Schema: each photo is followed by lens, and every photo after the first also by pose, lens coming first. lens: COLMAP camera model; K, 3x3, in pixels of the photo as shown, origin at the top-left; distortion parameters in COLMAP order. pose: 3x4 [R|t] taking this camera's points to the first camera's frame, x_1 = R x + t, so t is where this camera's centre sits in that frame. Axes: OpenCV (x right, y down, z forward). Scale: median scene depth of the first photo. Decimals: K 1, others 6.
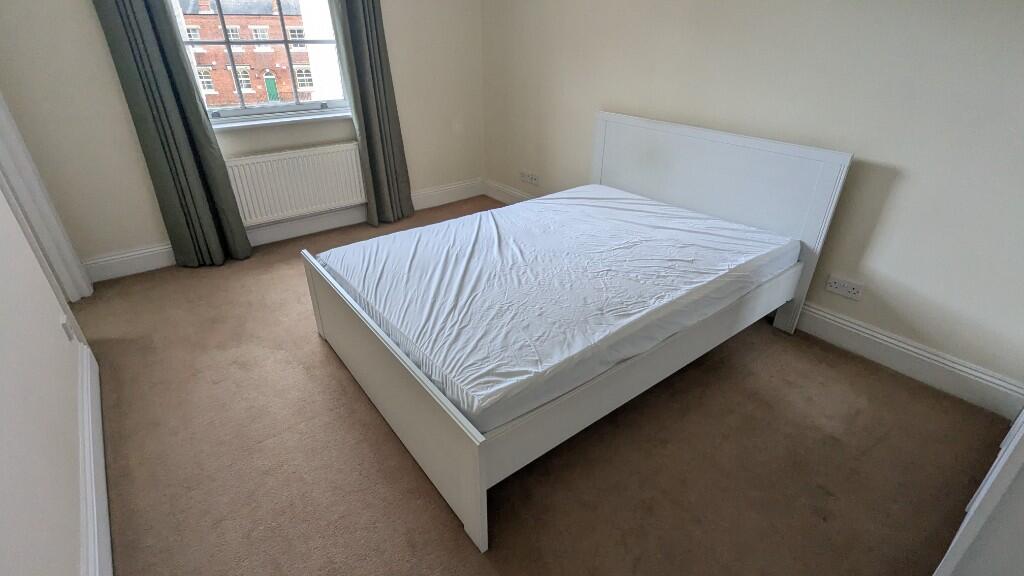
lens RADIAL K [[483.2, 0, 511.0], [0, 483.2, 285.4], [0, 0, 1]] dist [0.000484, -0.000009]
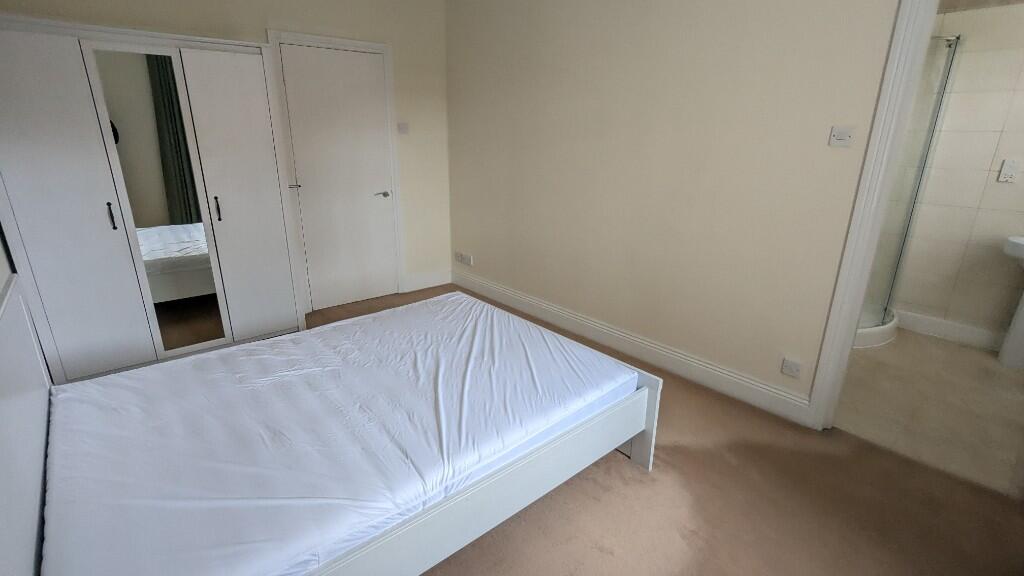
lens RADIAL K [[483.2, 0, 511.0], [0, 483.2, 285.4], [0, 0, 1]] dist [0.000484, -0.000009]
pose [[-0.998386, -0.001984, -0.056766, -0.110250], [-0.042453, 0.690026, 0.722538, -0.855412], [0.037737, 0.723782, -0.688996, 1.538132]]
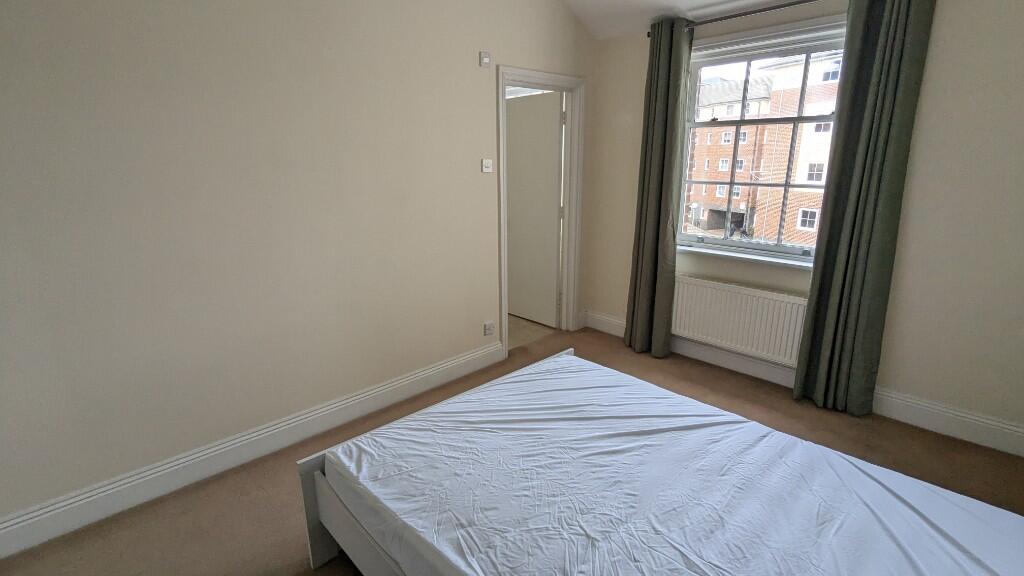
lens RADIAL K [[483.2, 0, 511.0], [0, 483.2, 285.4], [0, 0, 1]] dist [0.000484, -0.000009]
pose [[0.102052, 0.248469, -0.963249, 0.672796], [-0.463145, 0.868825, 0.175044, -0.356415], [0.880388, 0.428260, 0.203742, 0.590129]]
